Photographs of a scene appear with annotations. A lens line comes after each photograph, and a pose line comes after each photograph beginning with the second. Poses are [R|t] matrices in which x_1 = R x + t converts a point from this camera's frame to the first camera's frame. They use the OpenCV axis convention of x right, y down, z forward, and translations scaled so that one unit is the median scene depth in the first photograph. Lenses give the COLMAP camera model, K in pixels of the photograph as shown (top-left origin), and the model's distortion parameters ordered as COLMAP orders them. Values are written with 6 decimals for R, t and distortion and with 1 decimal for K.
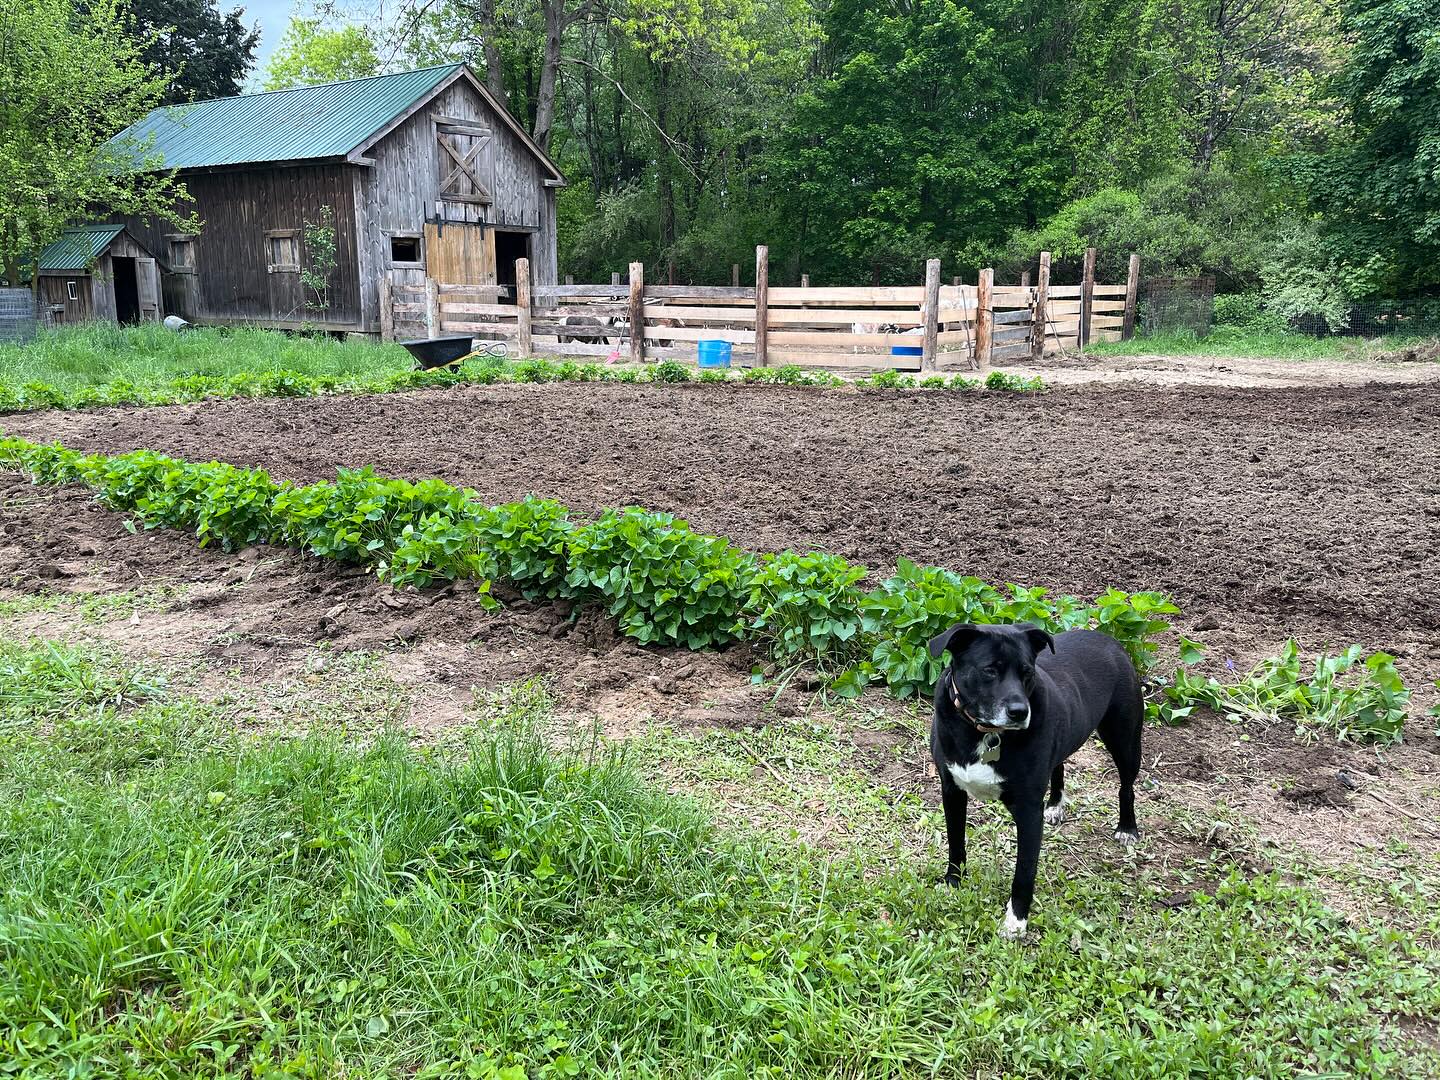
lens RADIAL K [[1115.9, 0, 720.0], [0, 1115.9, 540.0], [0, 0, 1]] dist [0.011524, -0.008319]
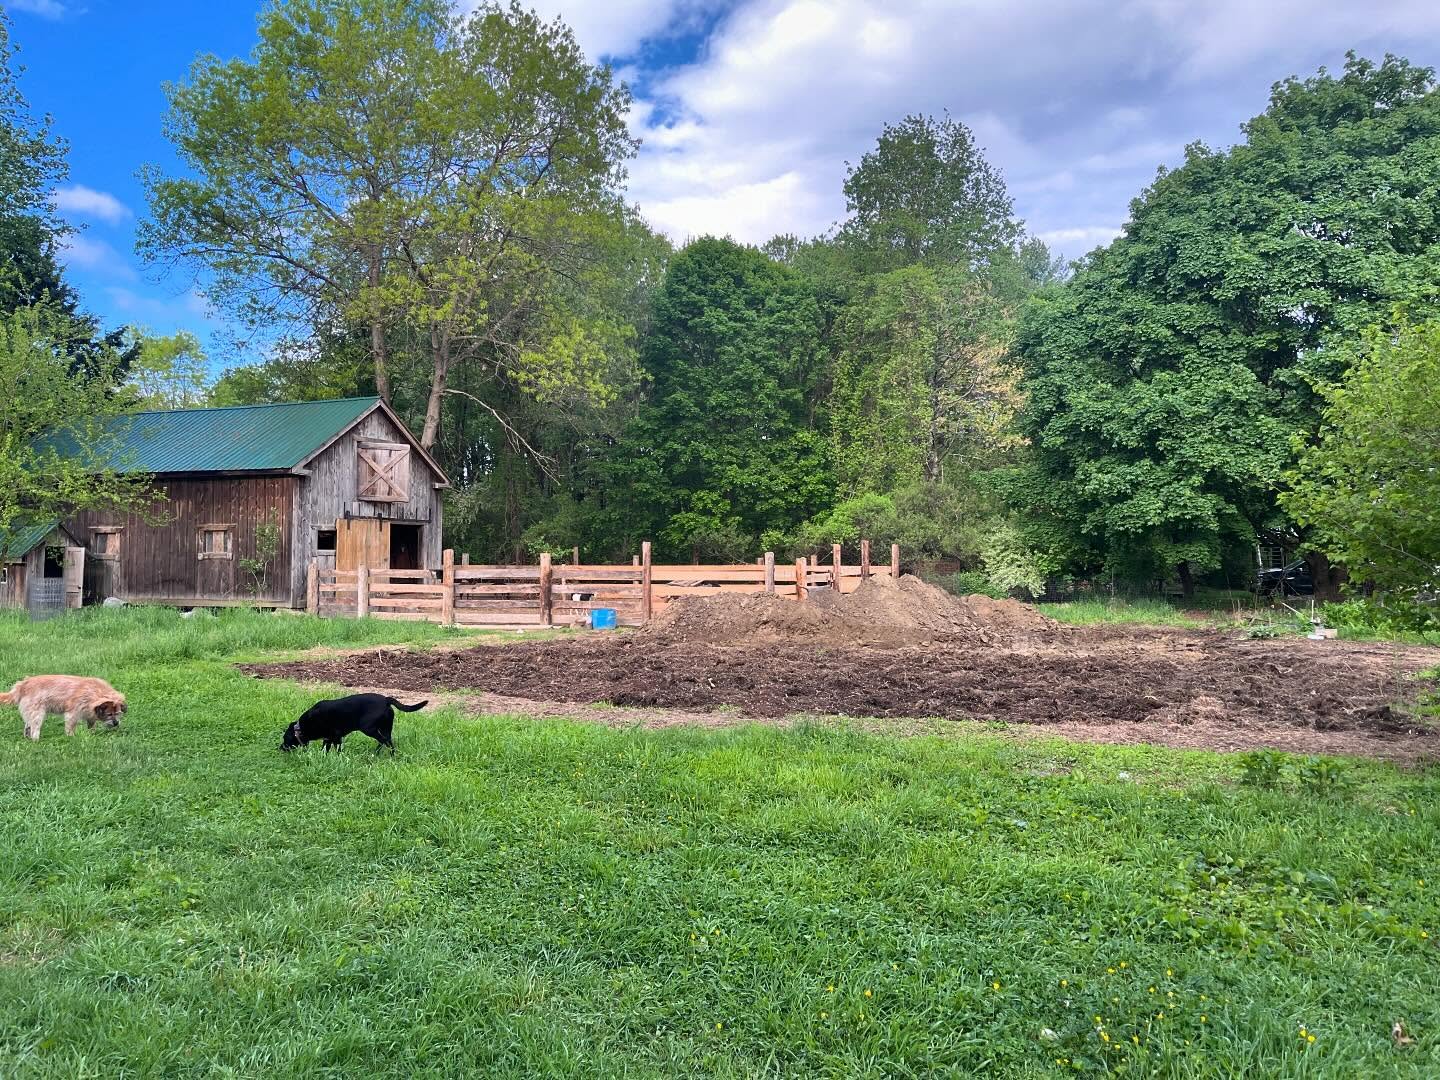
lens RADIAL K [[1112.9, 0, 720.0], [0, 1112.9, 540.0], [0, 0, 1]] dist [0.083471, -0.000102]
pose [[0.977684, -0.000641, 0.210079, -0.120040], [0.050106, 0.971848, -0.230219, 0.041380], [-0.204017, 0.235608, 0.950192, -0.241967]]
